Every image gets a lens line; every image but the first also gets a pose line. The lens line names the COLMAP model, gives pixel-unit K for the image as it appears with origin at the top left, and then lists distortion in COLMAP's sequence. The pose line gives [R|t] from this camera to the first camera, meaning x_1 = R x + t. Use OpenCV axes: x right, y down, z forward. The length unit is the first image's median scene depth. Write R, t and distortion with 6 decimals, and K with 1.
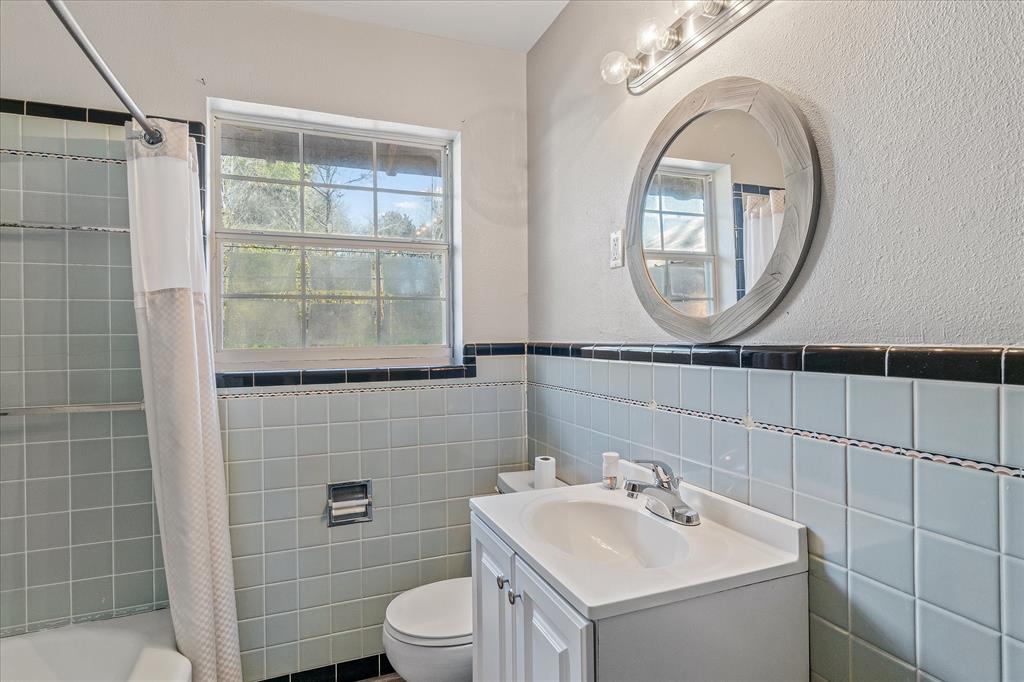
lens RADIAL K [[531.7, 0, 511.2], [0, 531.7, 336.4], [0, 0, 1]] dist [0.001297, 0.001239]
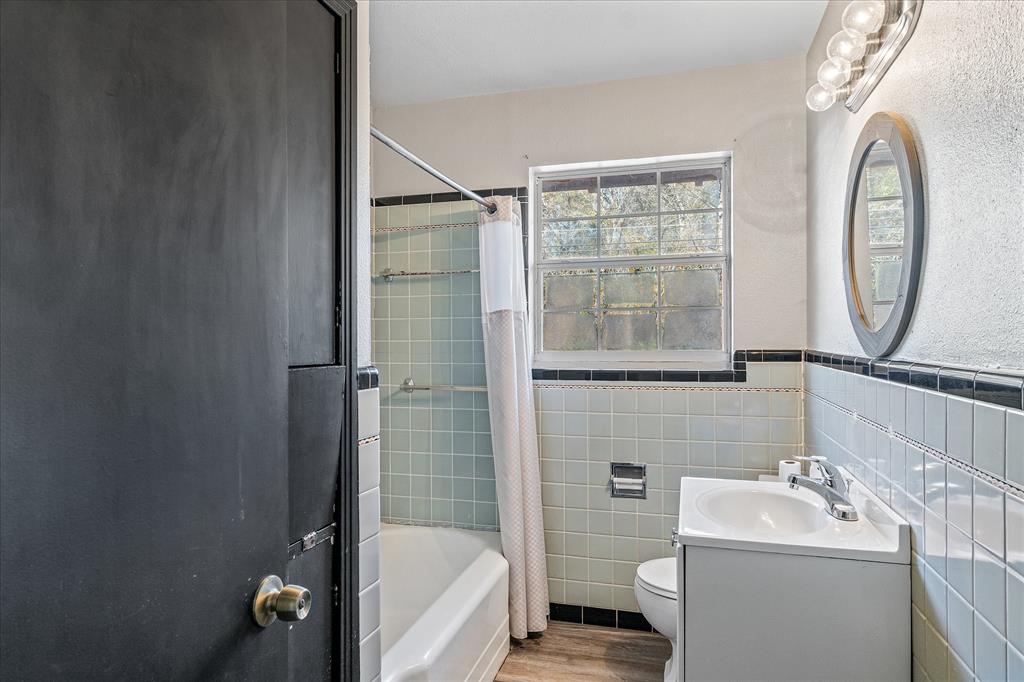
lens RADIAL K [[531.7, 0, 511.2], [0, 531.7, 336.4], [0, 0, 1]] dist [0.001297, 0.001239]
pose [[0.814347, 0.002771, -0.580372, 0.194118], [-0.003683, 0.999993, -0.000394, -0.013218], [0.580367, 0.002458, 0.814351, -0.149004]]
